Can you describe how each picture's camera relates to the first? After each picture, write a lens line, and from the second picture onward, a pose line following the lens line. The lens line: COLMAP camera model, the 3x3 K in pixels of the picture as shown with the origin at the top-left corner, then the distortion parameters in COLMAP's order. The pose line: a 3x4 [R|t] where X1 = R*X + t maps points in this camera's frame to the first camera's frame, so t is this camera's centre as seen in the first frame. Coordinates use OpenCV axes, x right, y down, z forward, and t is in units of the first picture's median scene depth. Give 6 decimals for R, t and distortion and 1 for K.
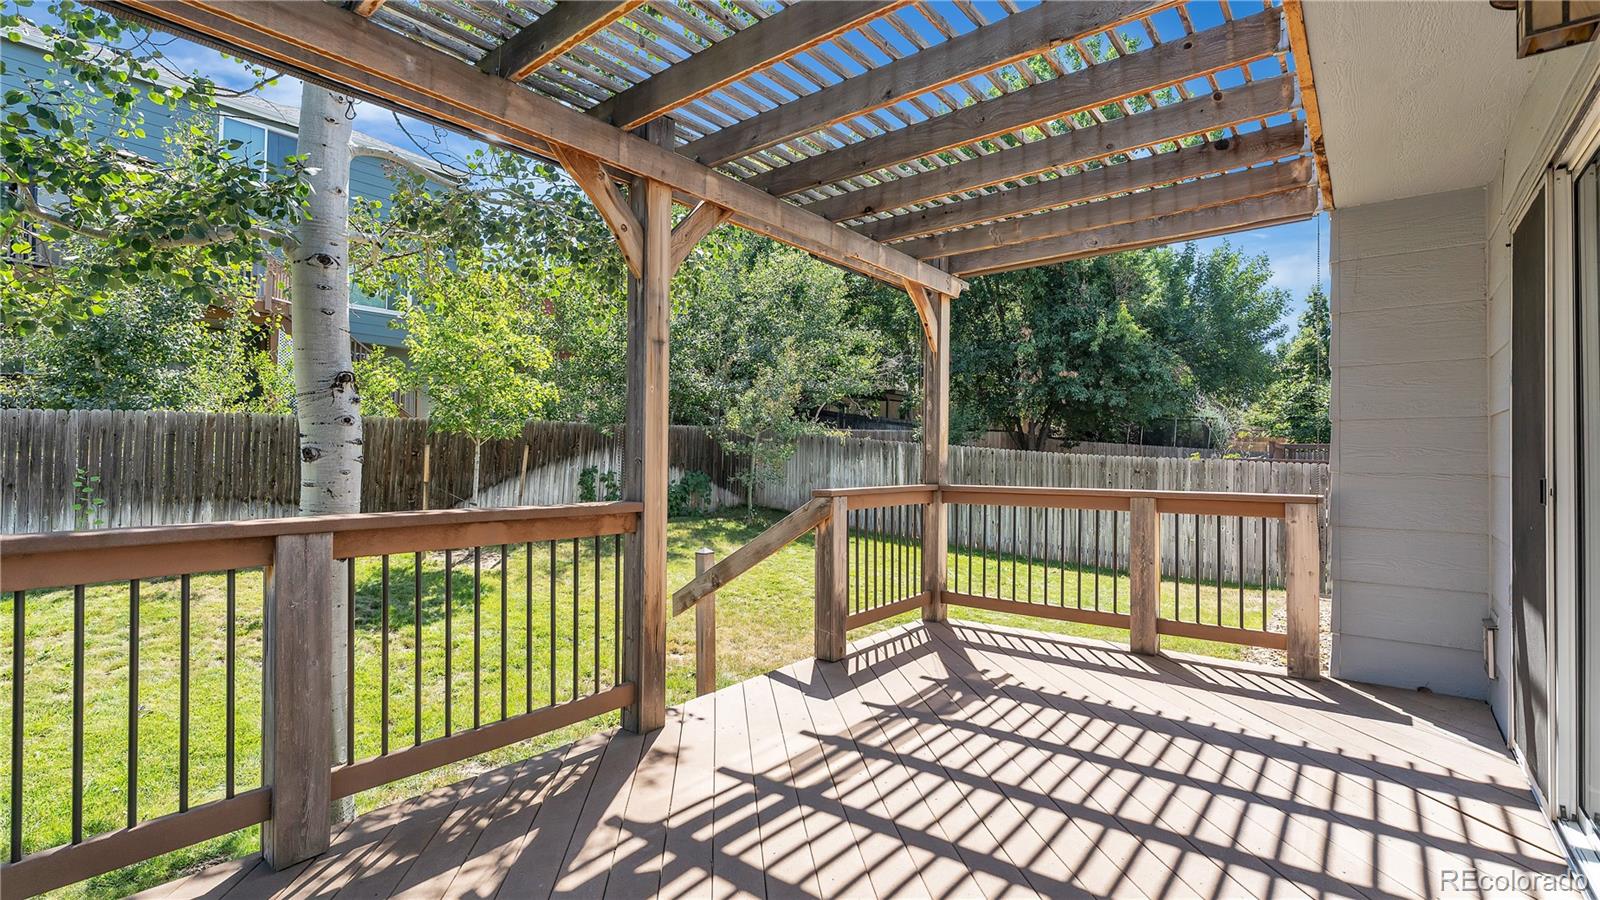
lens RADIAL K [[731.7, 0, 800.0], [0, 731.7, 450.0], [0, 0, 1]] dist [-0.002206, -0.000325]
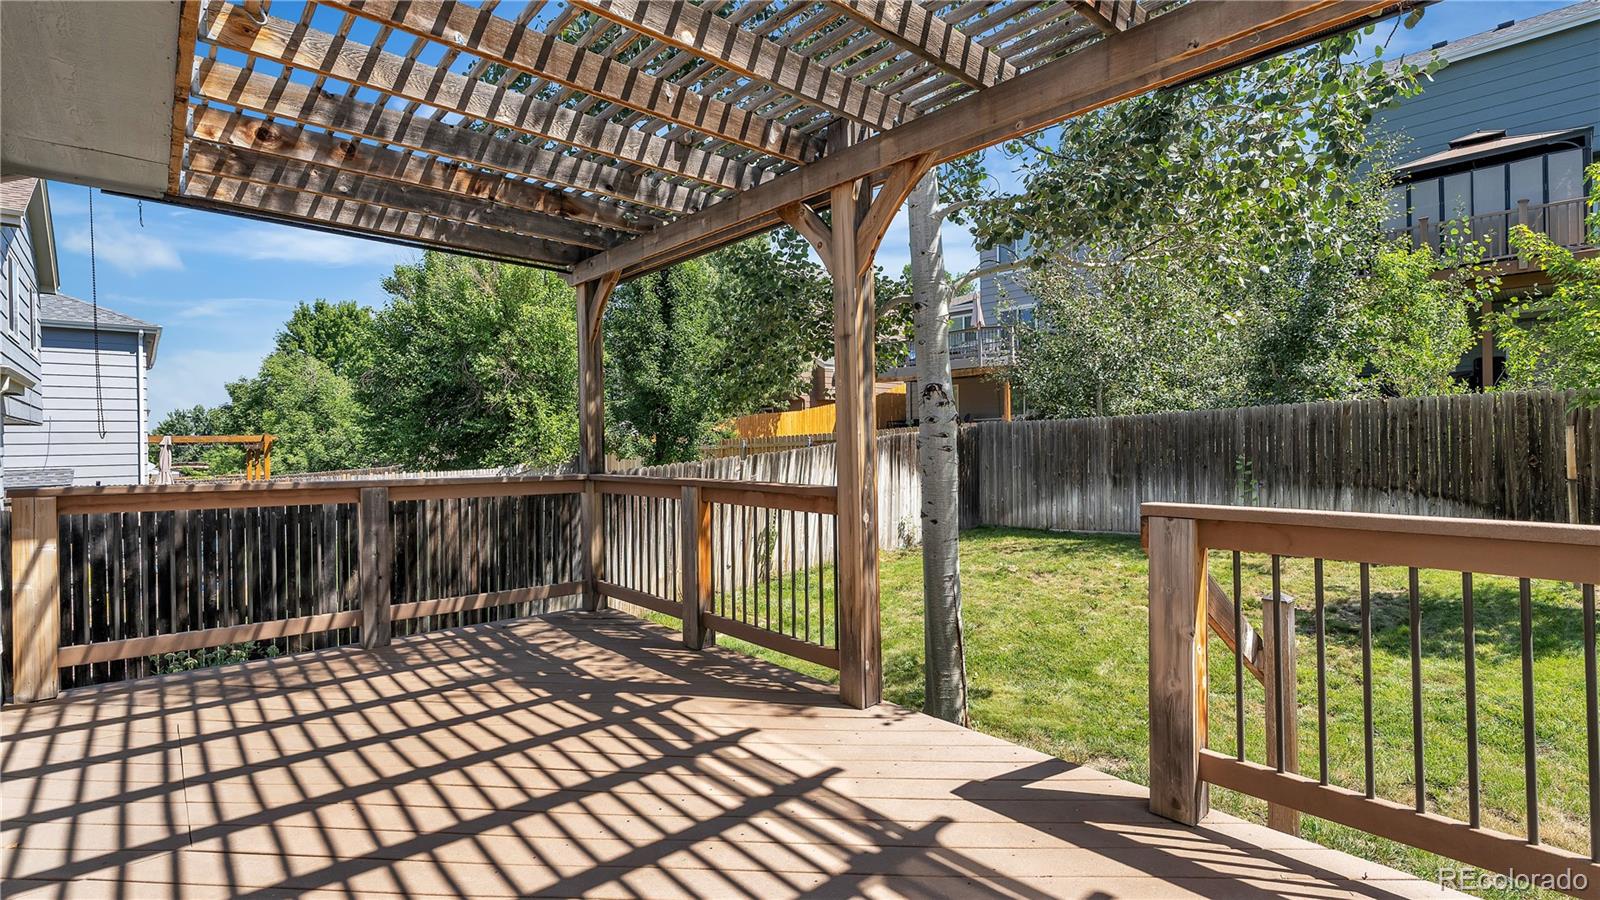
lens RADIAL K [[731.7, 0, 800.0], [0, 731.7, 450.0], [0, 0, 1]] dist [-0.002206, -0.000325]
pose [[-0.171027, 0.003771, -0.985259, 0.974525], [0.016140, 0.999869, 0.001026, 0.010916], [0.985134, -0.015727, -0.171065, 1.265760]]
